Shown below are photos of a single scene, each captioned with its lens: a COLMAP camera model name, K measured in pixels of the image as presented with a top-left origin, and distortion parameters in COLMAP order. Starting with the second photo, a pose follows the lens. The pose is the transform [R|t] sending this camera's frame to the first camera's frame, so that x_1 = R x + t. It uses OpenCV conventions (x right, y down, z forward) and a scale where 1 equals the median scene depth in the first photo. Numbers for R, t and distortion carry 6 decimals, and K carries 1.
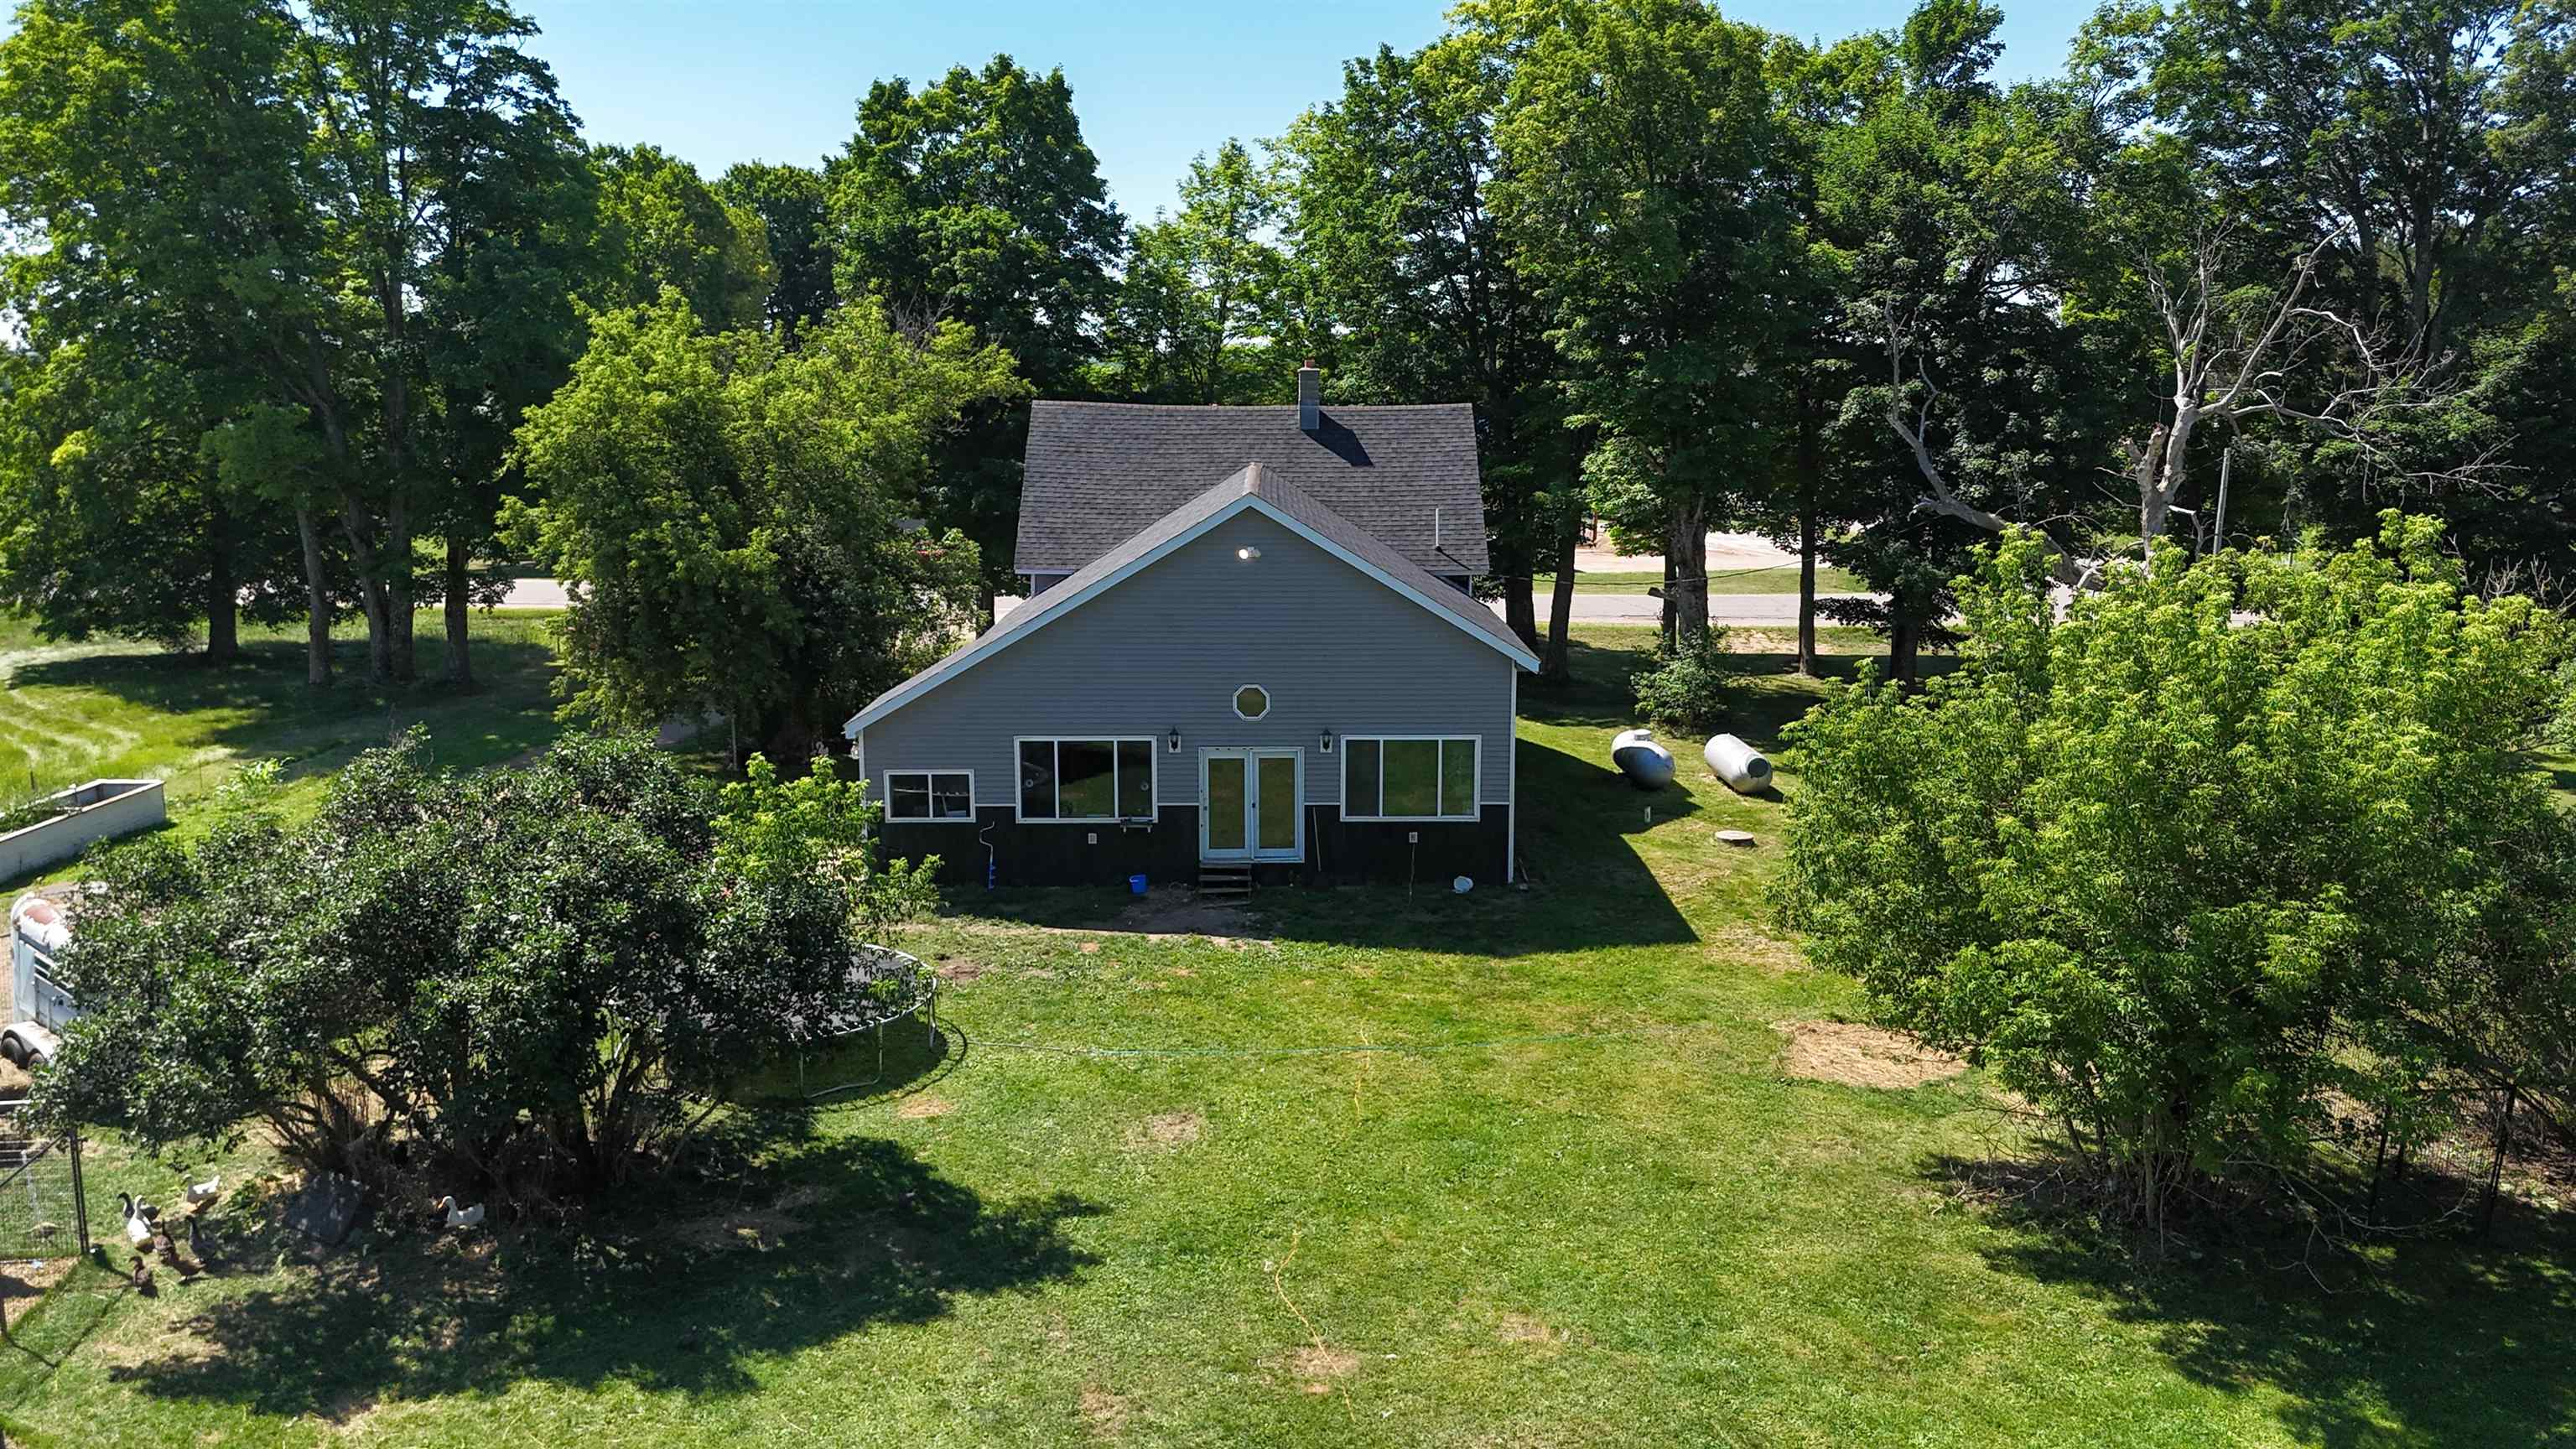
lens RADIAL K [[1927.1, 0, 1301.2], [0, 1927.1, 736.7], [0, 0, 1]] dist [0.042500, -0.038777]
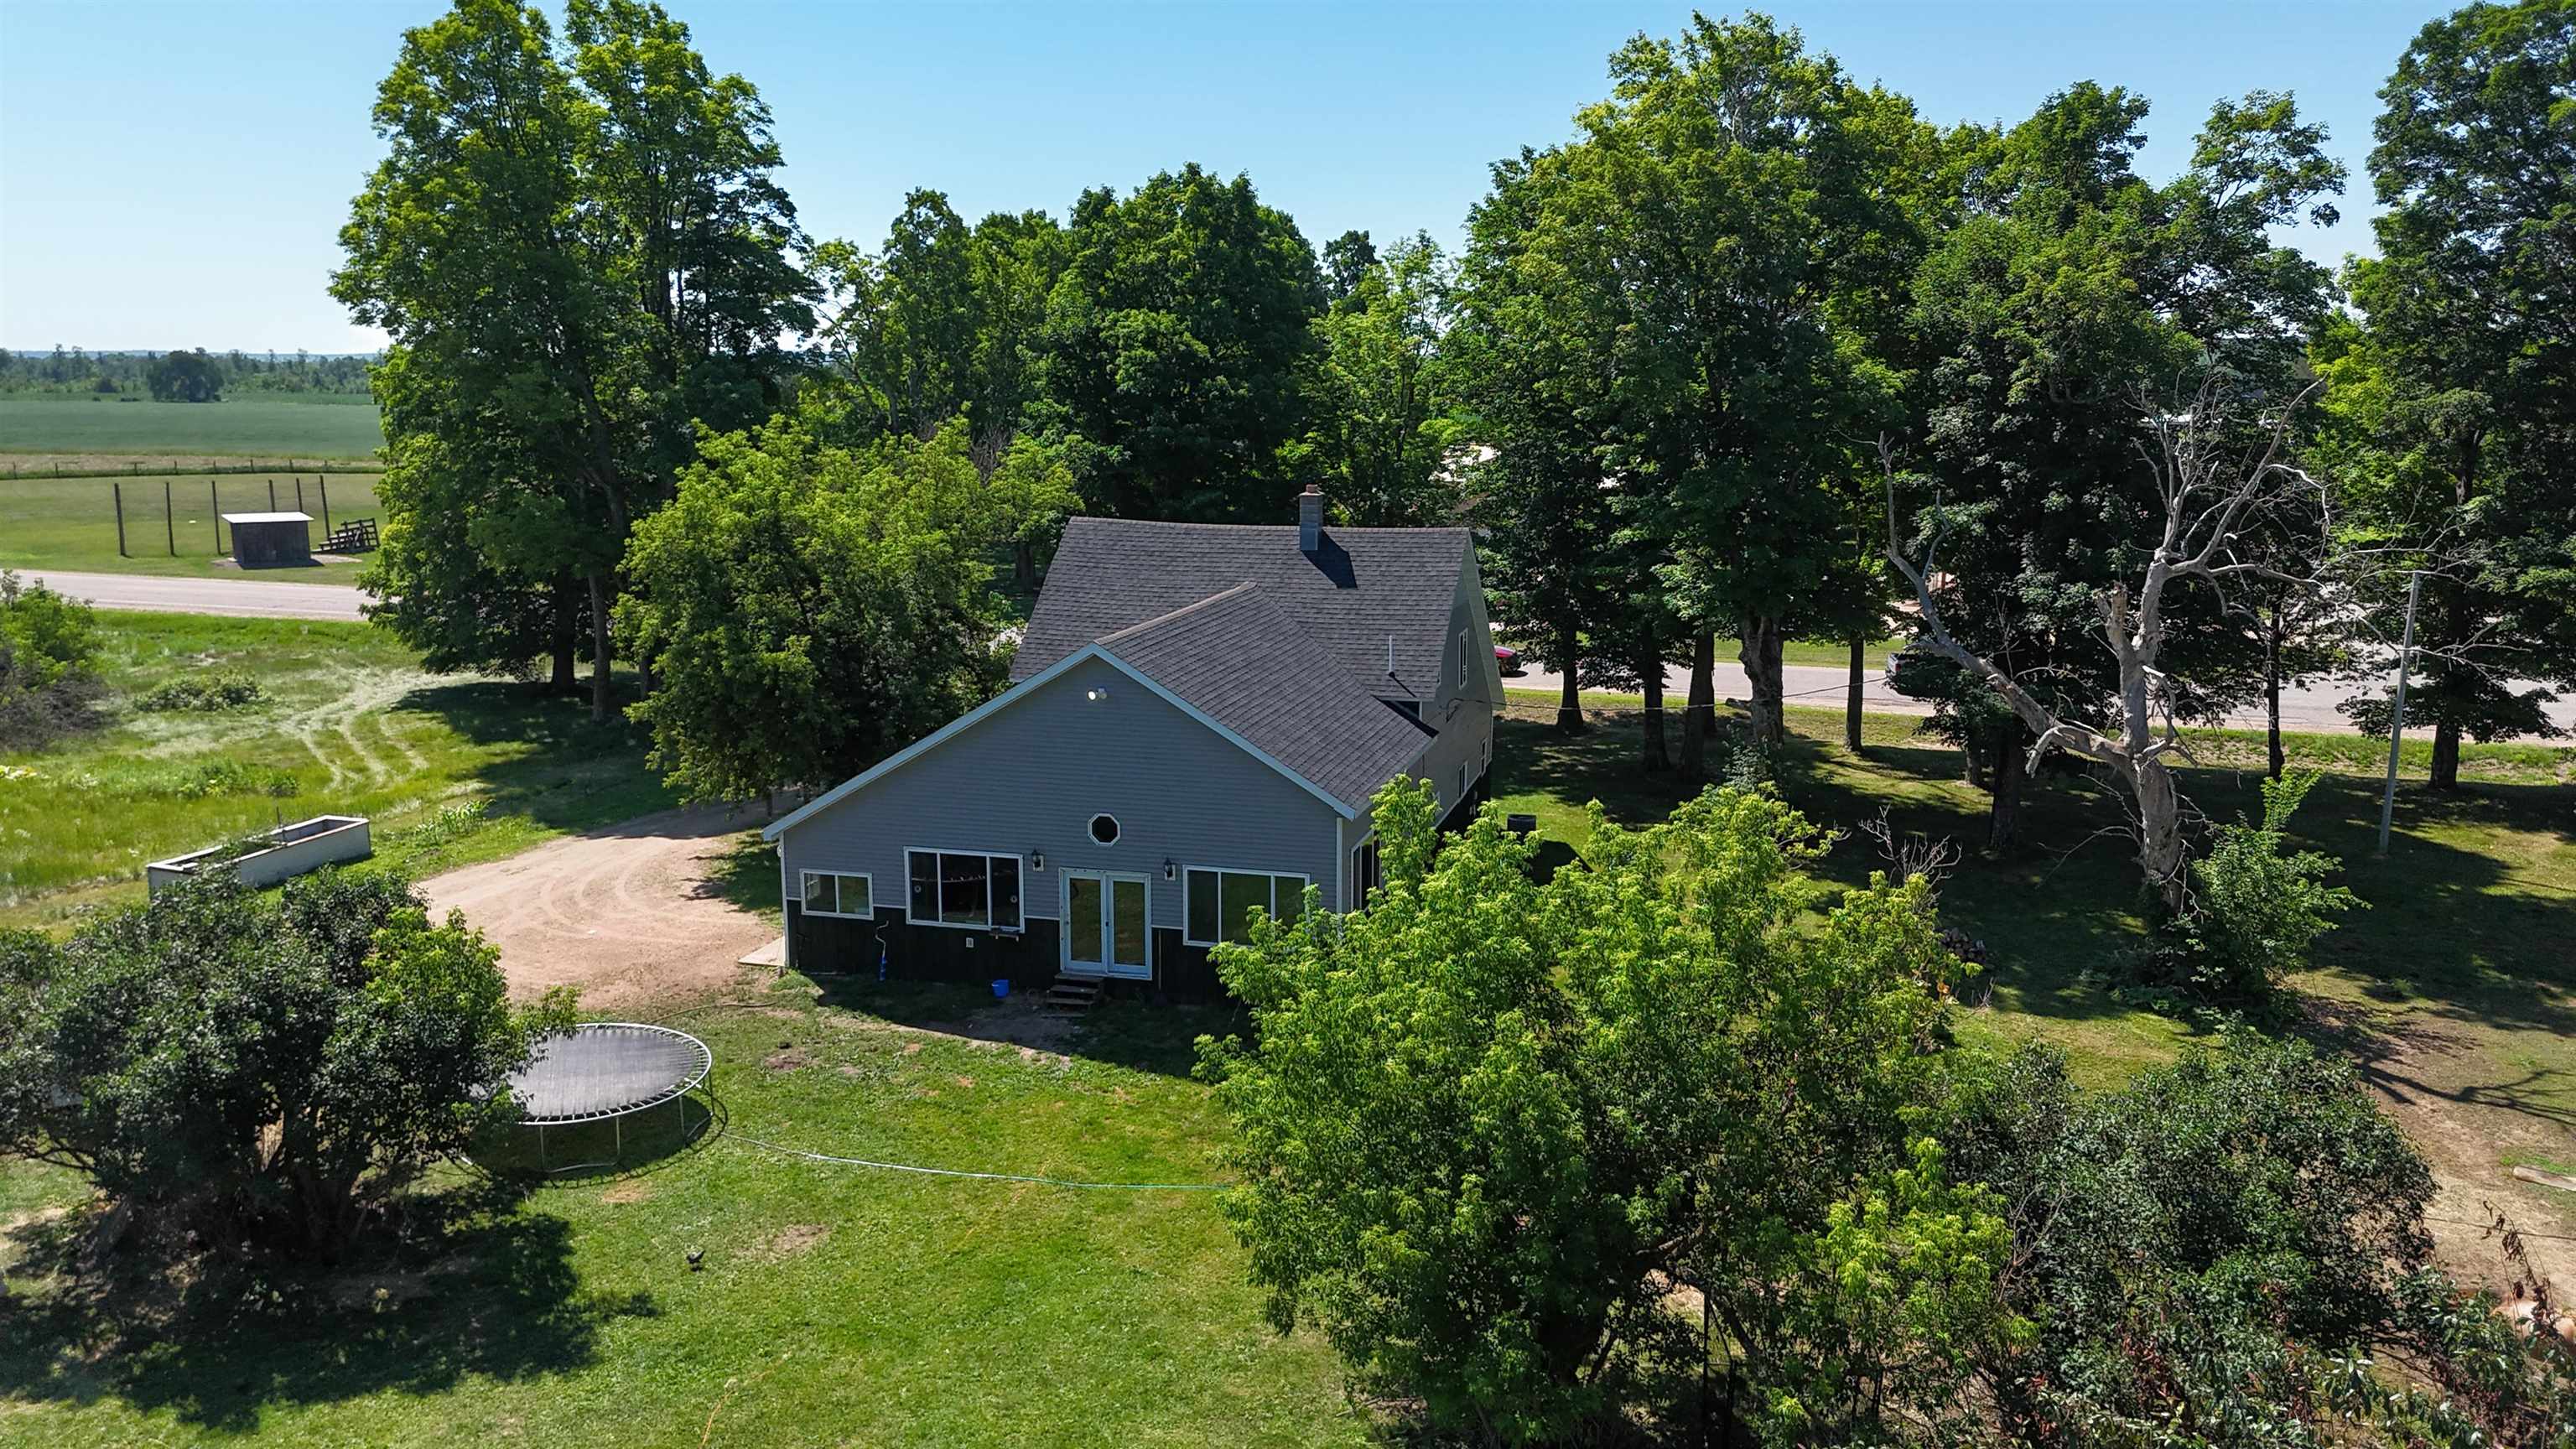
lens RADIAL K [[1927.1, 0, 1293.9], [0, 1927.1, 721.9], [0, 0, 1]] dist [0.042500, -0.038777]
pose [[0.959761, 0.050058, -0.276320, 0.366744], [-0.051643, 0.998664, 0.001542, -0.084222], [0.276028, 0.012790, 0.961065, -0.013086]]
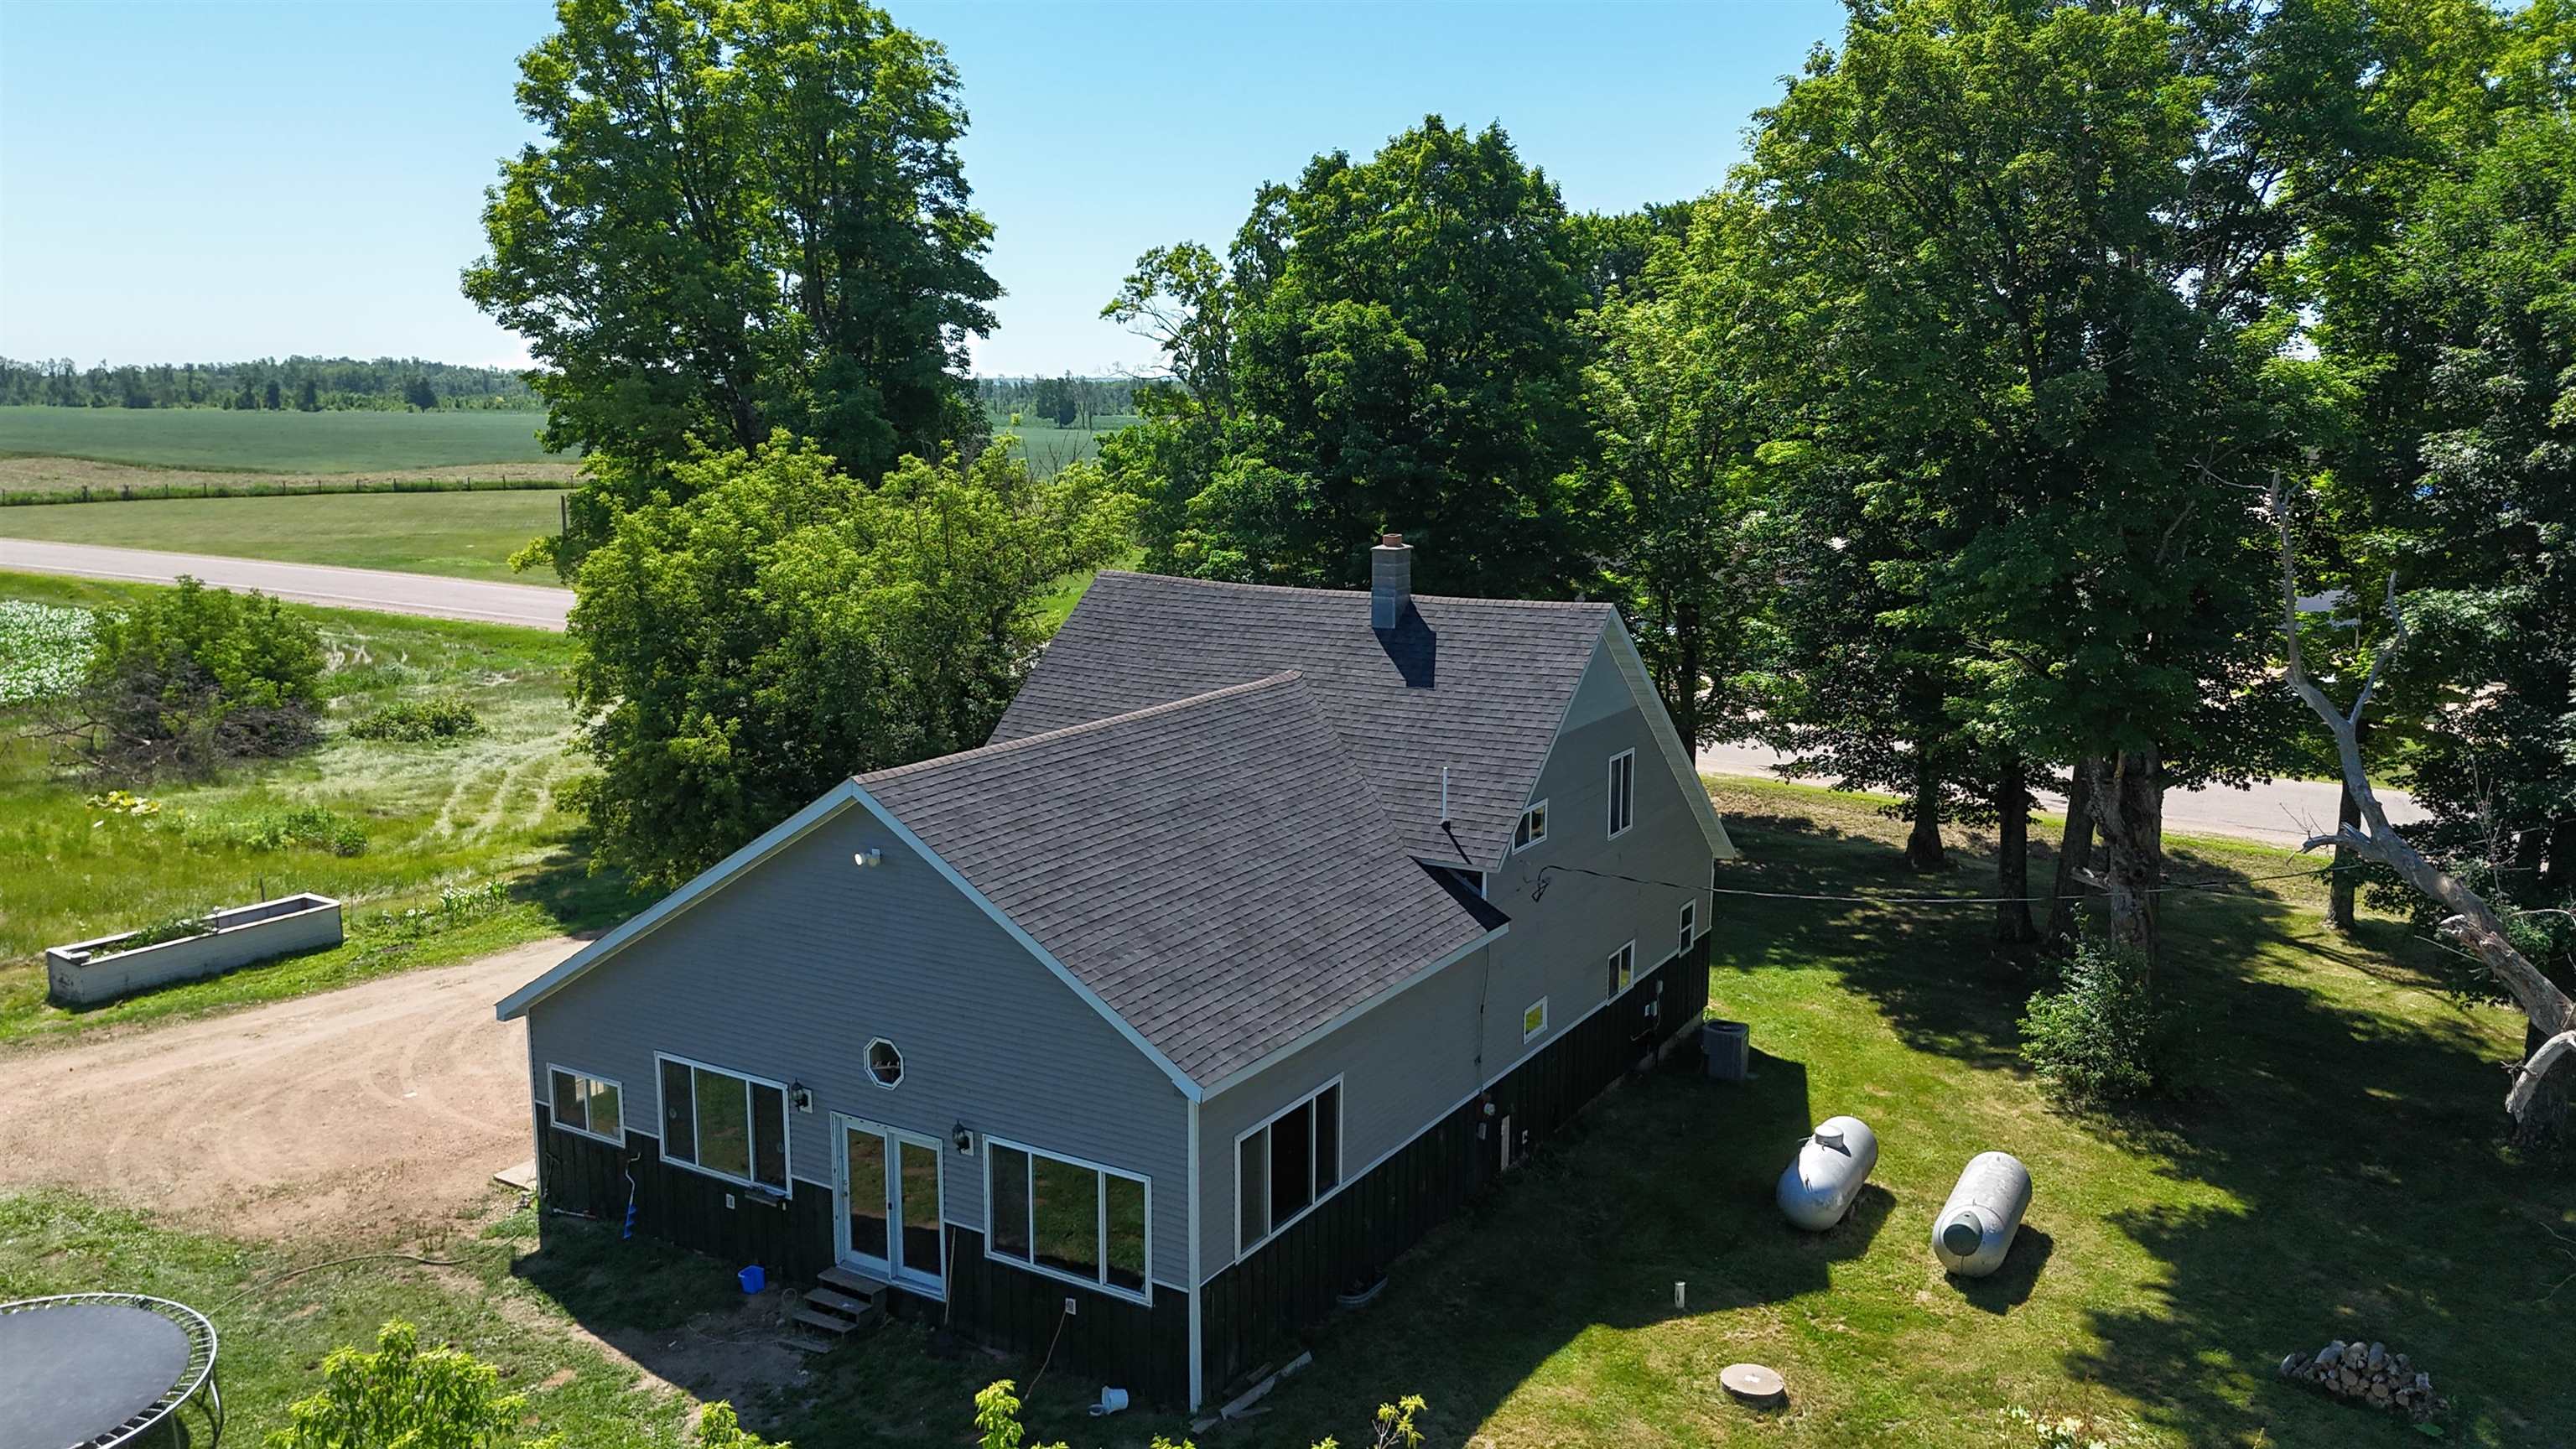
lens RADIAL K [[1927.1, 0, 1289.0], [0, 1927.1, 715.6], [0, 0, 1]] dist [0.042500, -0.038777]
pose [[0.843580, 0.089969, -0.529412, 0.454917], [-0.100670, 0.994882, 0.008661, -0.162840], [0.527482, 0.045989, 0.848320, 0.462645]]
